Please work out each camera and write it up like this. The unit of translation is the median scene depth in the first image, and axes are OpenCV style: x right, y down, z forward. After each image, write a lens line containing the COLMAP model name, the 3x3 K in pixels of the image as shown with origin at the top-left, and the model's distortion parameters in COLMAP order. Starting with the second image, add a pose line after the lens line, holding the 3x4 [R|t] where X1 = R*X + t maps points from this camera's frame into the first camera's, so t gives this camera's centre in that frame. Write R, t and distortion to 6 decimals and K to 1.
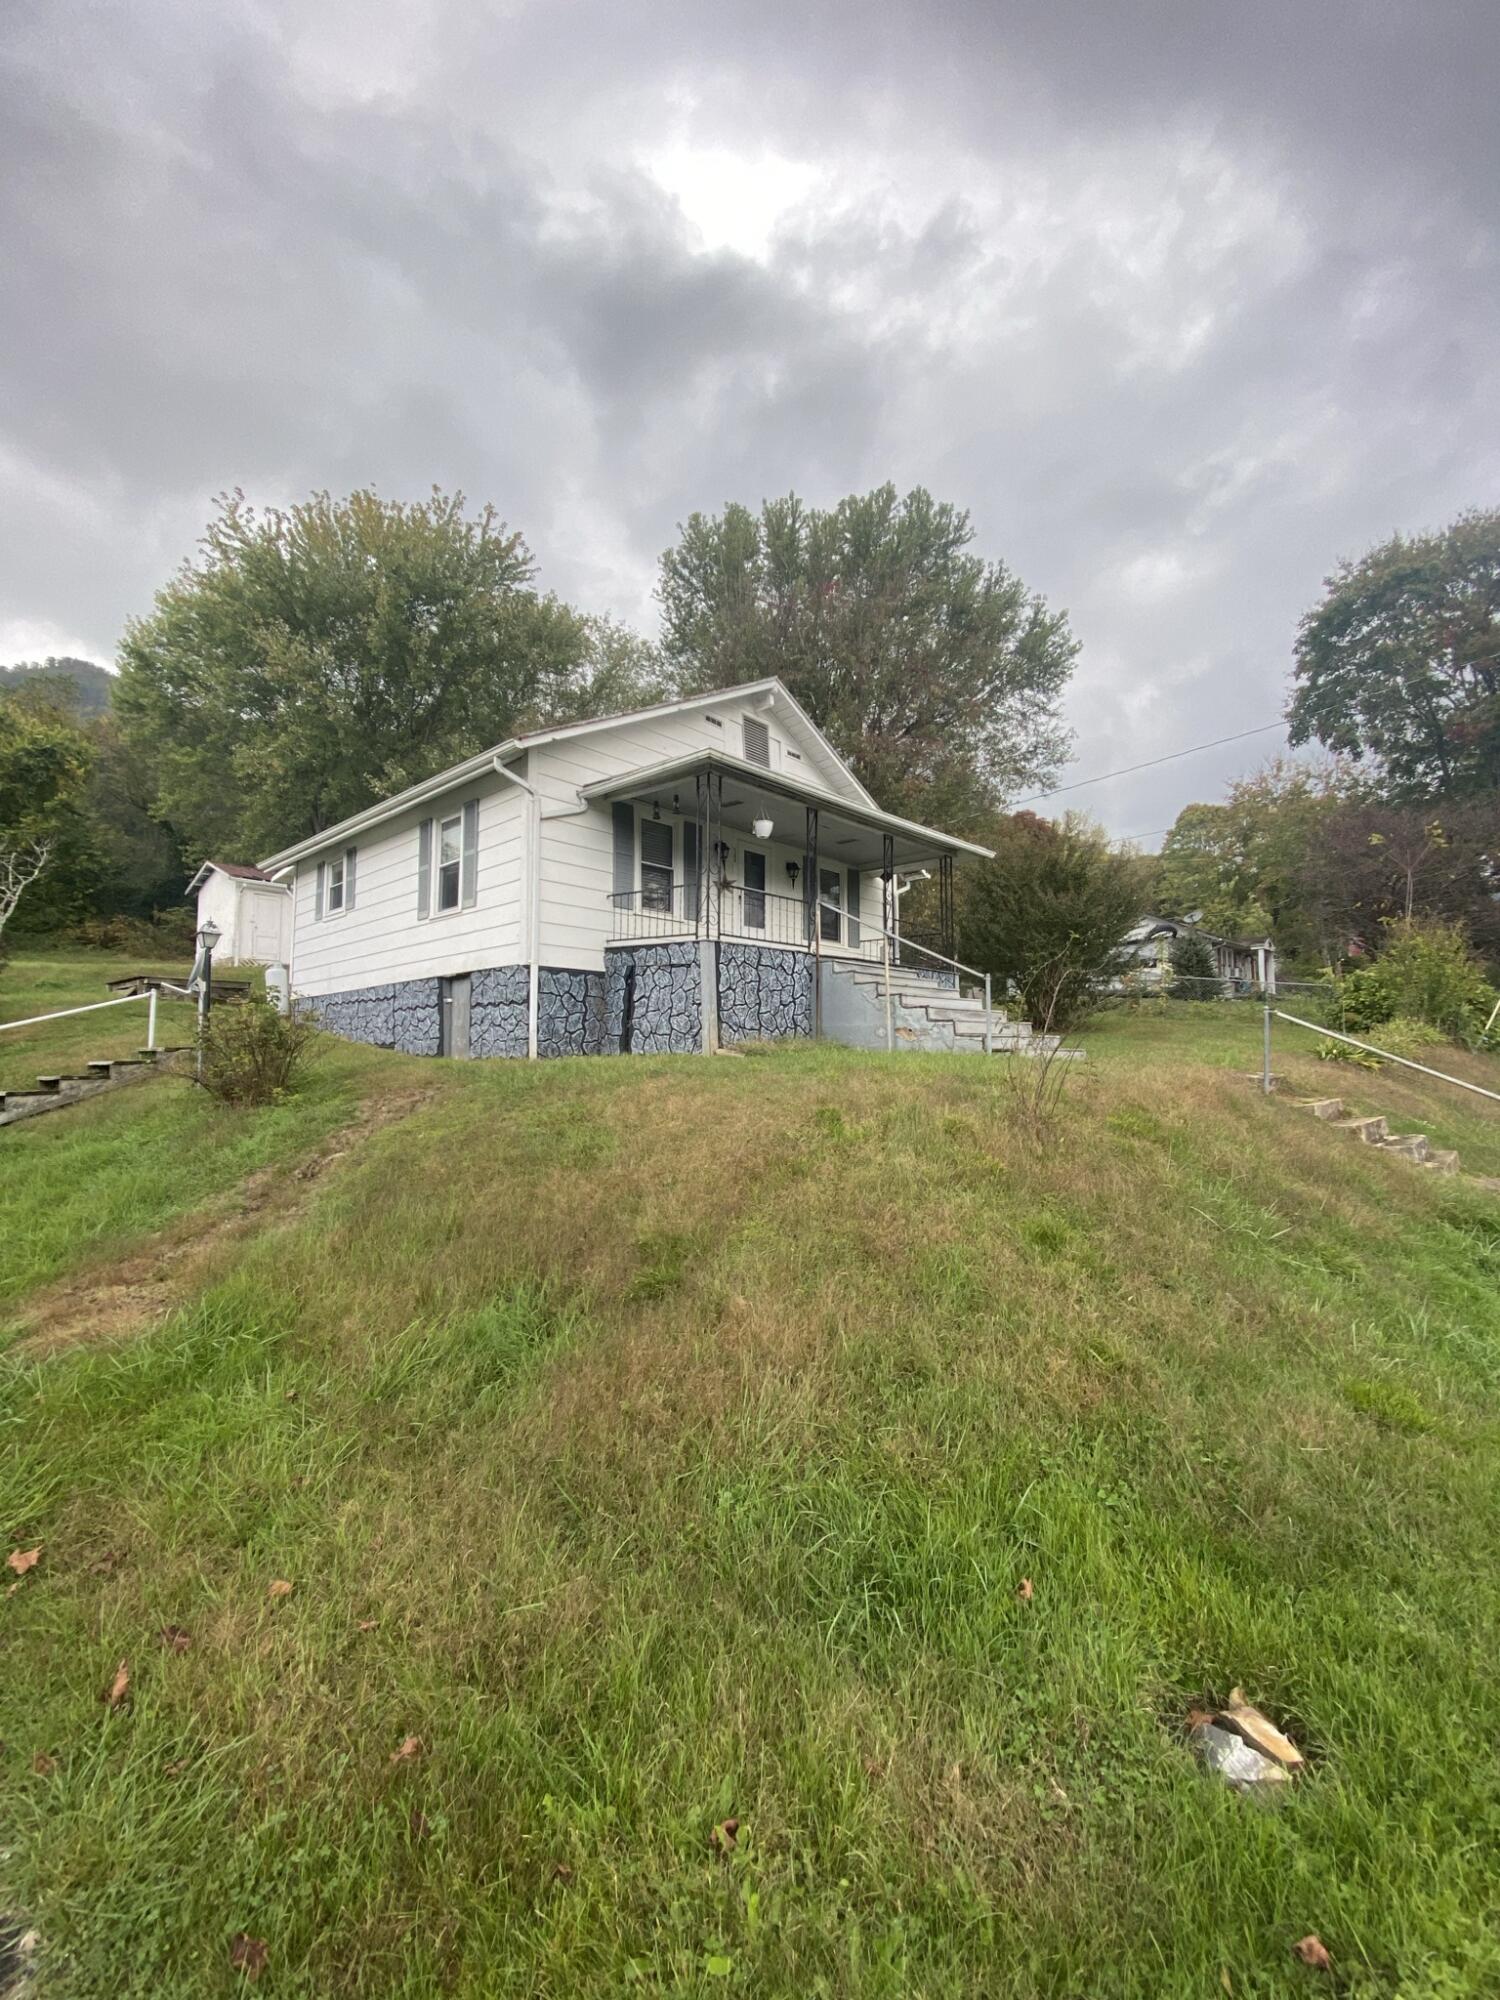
lens RADIAL K [[817.8, 0, 742.6], [0, 817.8, 1003.8], [0, 0, 1]] dist [-0.000404, -0.000047]
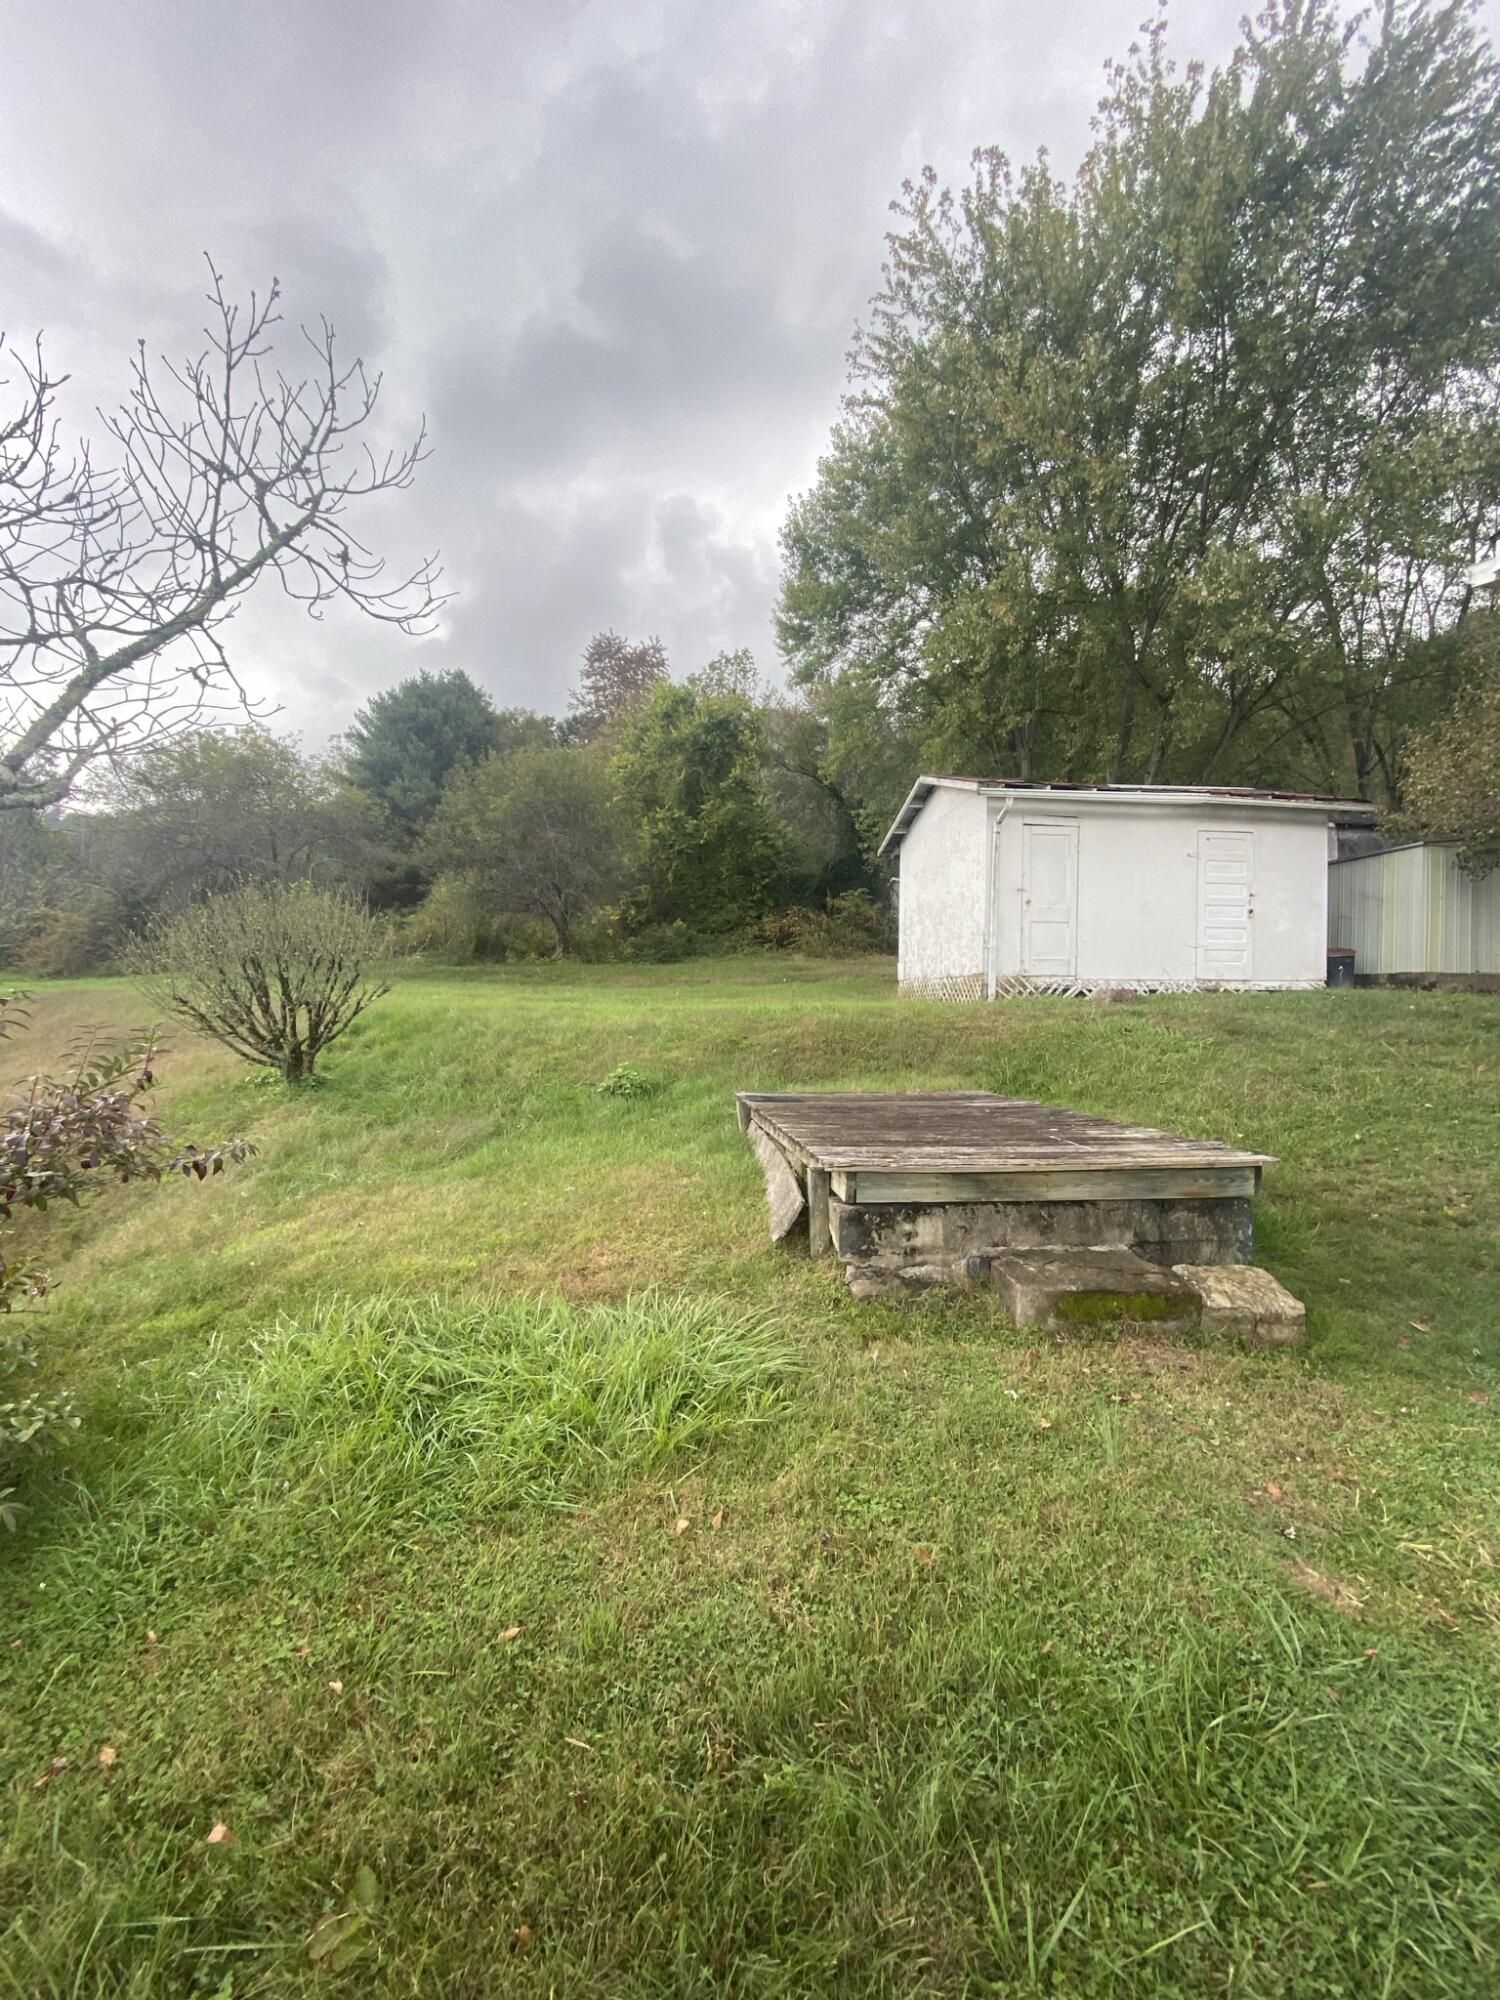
lens RADIAL K [[817.8, 0, 748.4], [0, 817.8, 1004.2], [0, 0, 1]] dist [-0.000404, -0.000047]
pose [[0.753519, -0.003793, -0.657415, -0.259505], [0.028795, 0.999214, 0.027239, -0.034101], [0.656795, -0.039456, 0.753037, 0.352391]]
